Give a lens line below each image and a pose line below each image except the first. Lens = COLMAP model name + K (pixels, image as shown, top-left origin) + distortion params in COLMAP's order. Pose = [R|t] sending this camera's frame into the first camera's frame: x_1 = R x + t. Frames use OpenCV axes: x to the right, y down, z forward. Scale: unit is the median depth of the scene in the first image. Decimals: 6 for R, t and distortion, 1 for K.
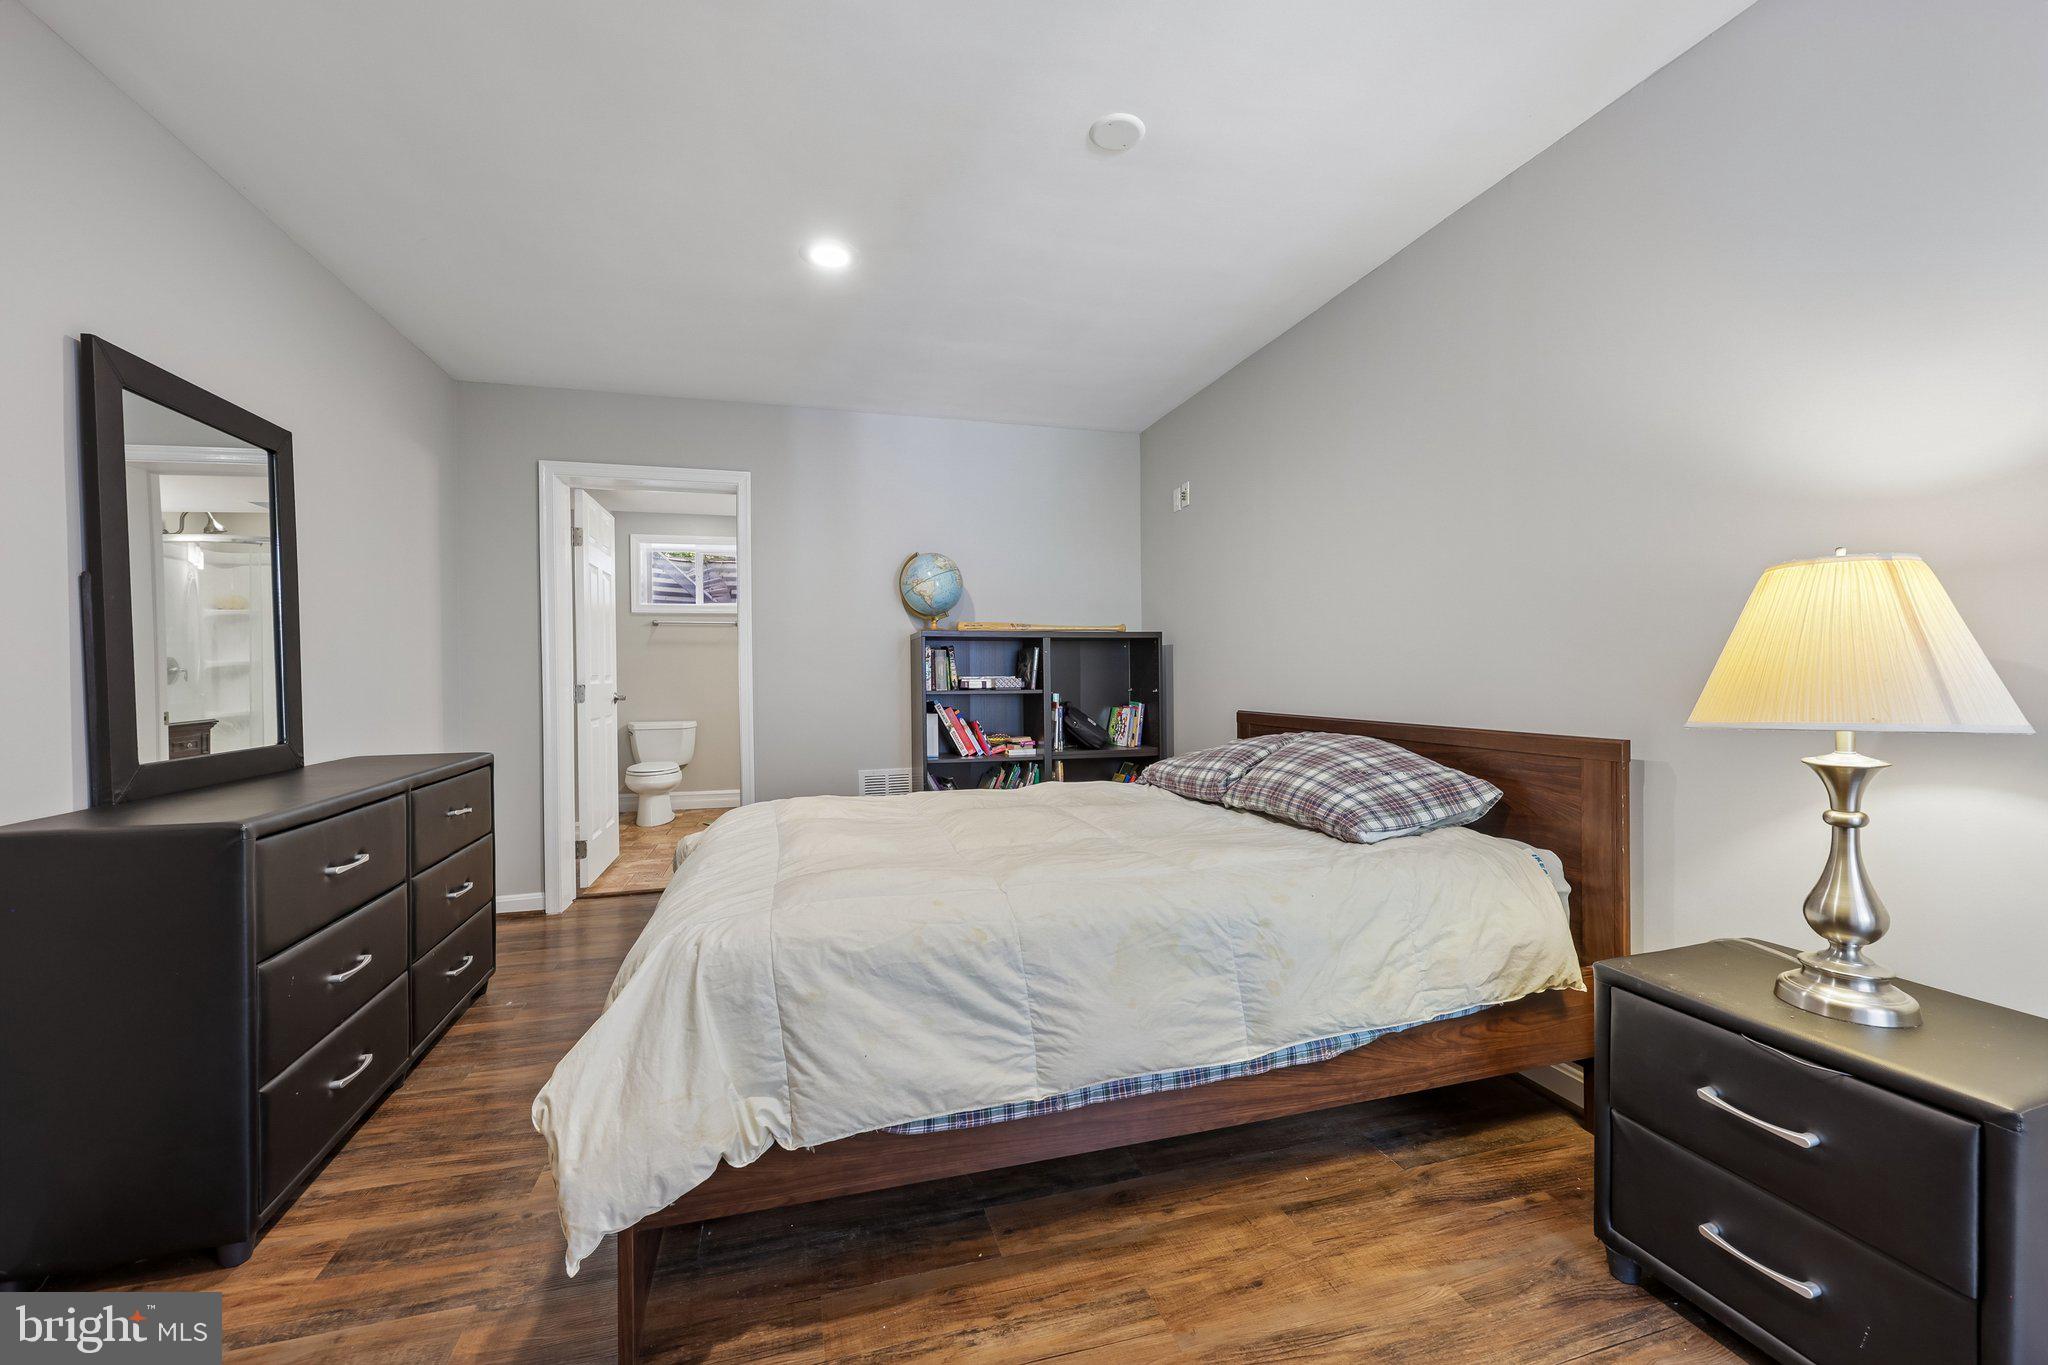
lens RADIAL K [[824.7, 0, 1029.4], [0, 824.7, 689.1], [0, 0, 1]] dist [0.002260, 0.000651]
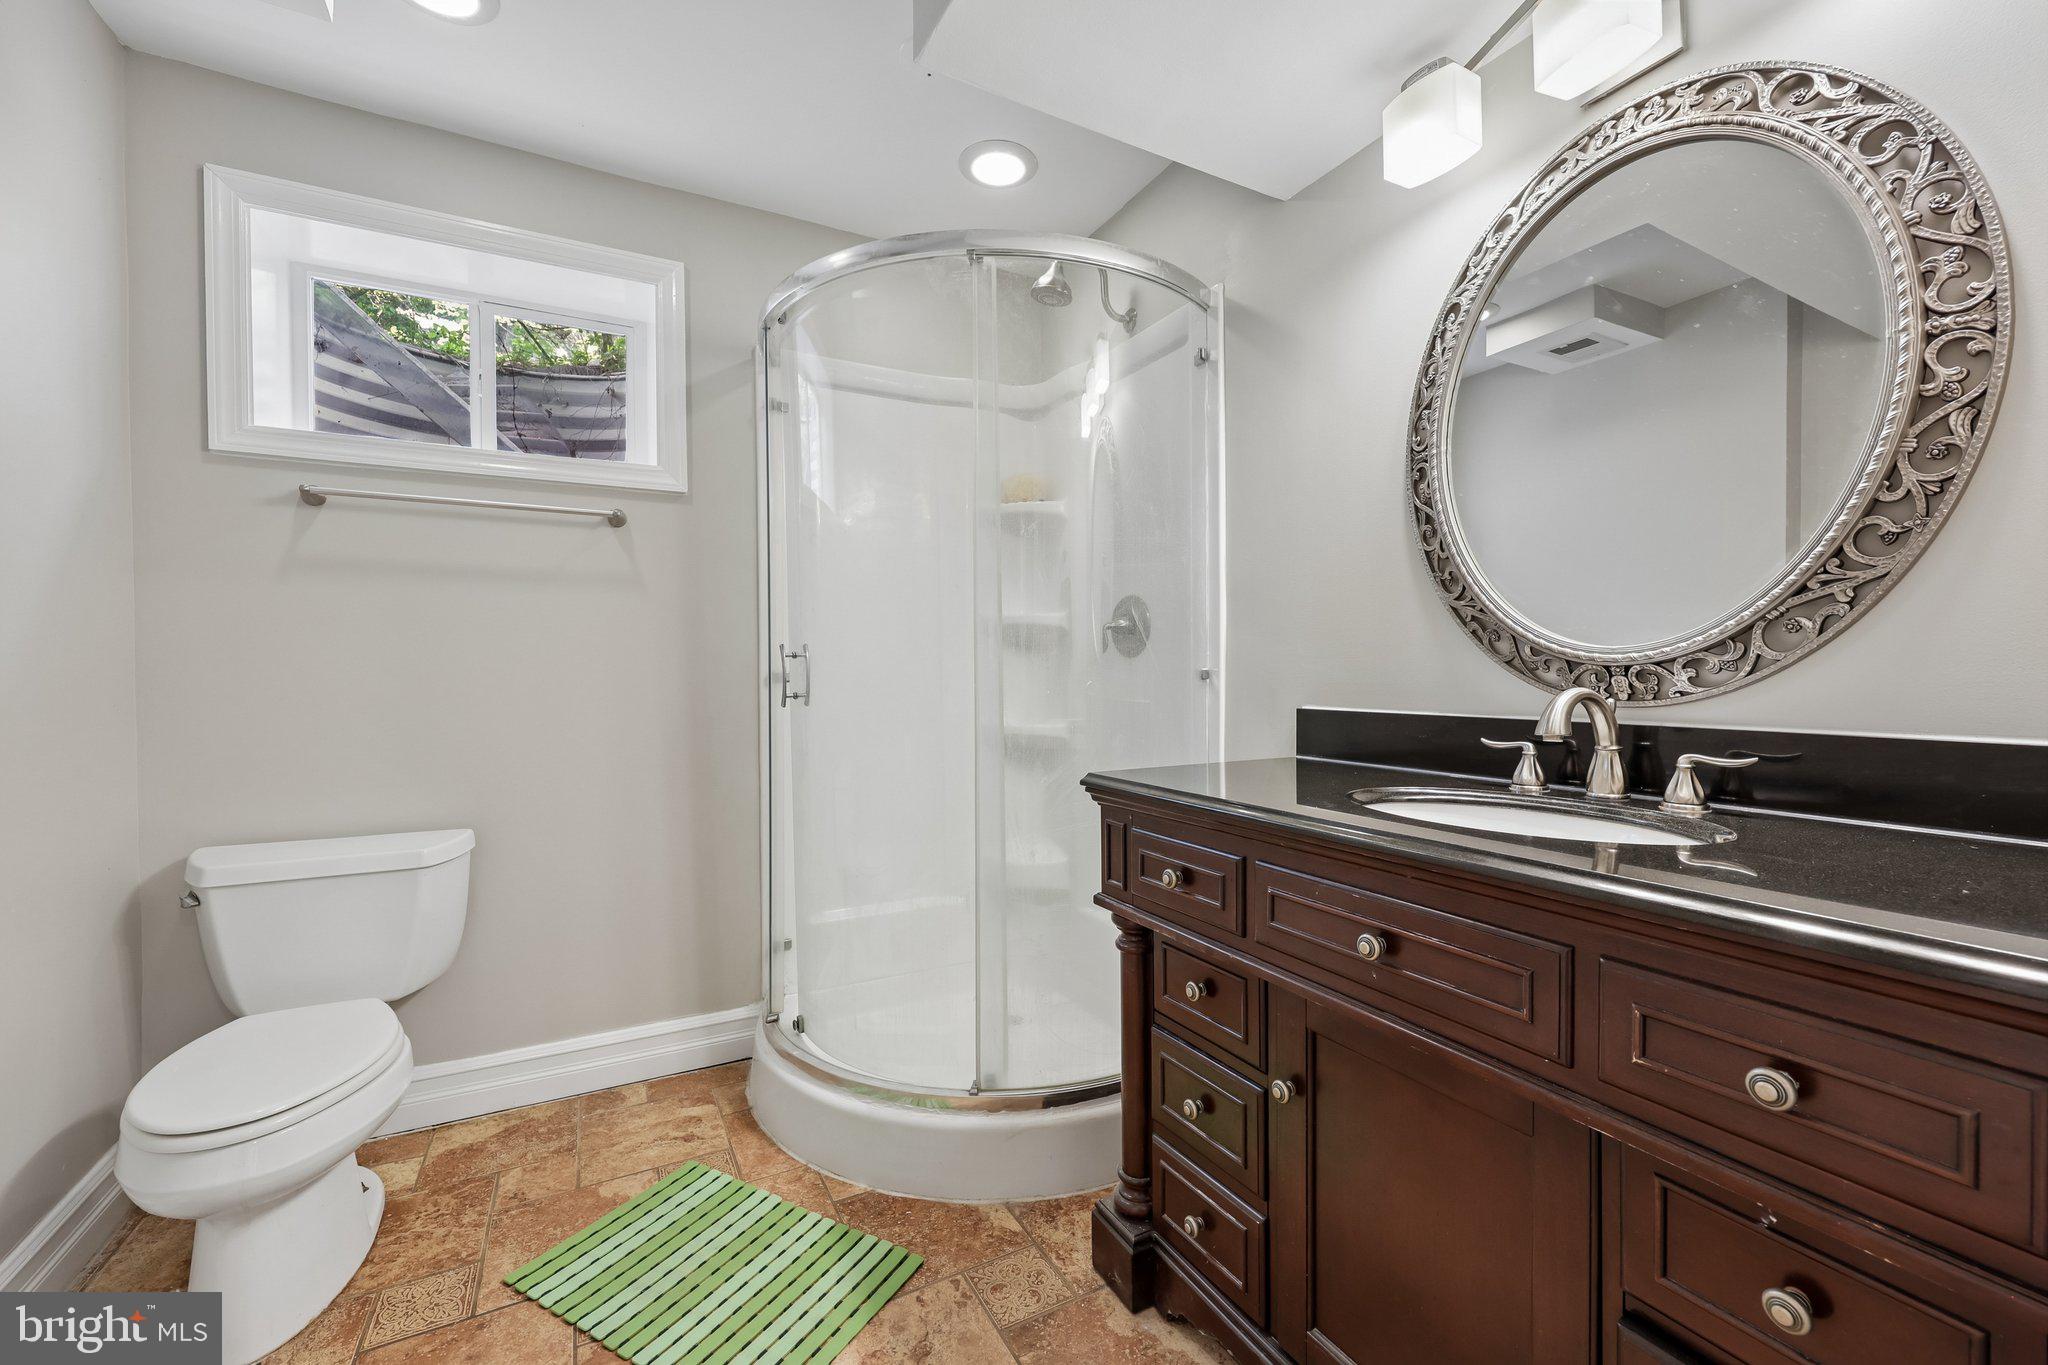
lens RADIAL K [[824.7, 0, 1011.0], [0, 824.7, 677.3], [0, 0, 1]] dist [0.002260, 0.000651]
pose [[0.980605, 0.000427, 0.195993, -0.273348], [0.000911, 0.999977, -0.006737, -0.014902], [-0.195991, 0.006785, 0.980582, 0.674007]]
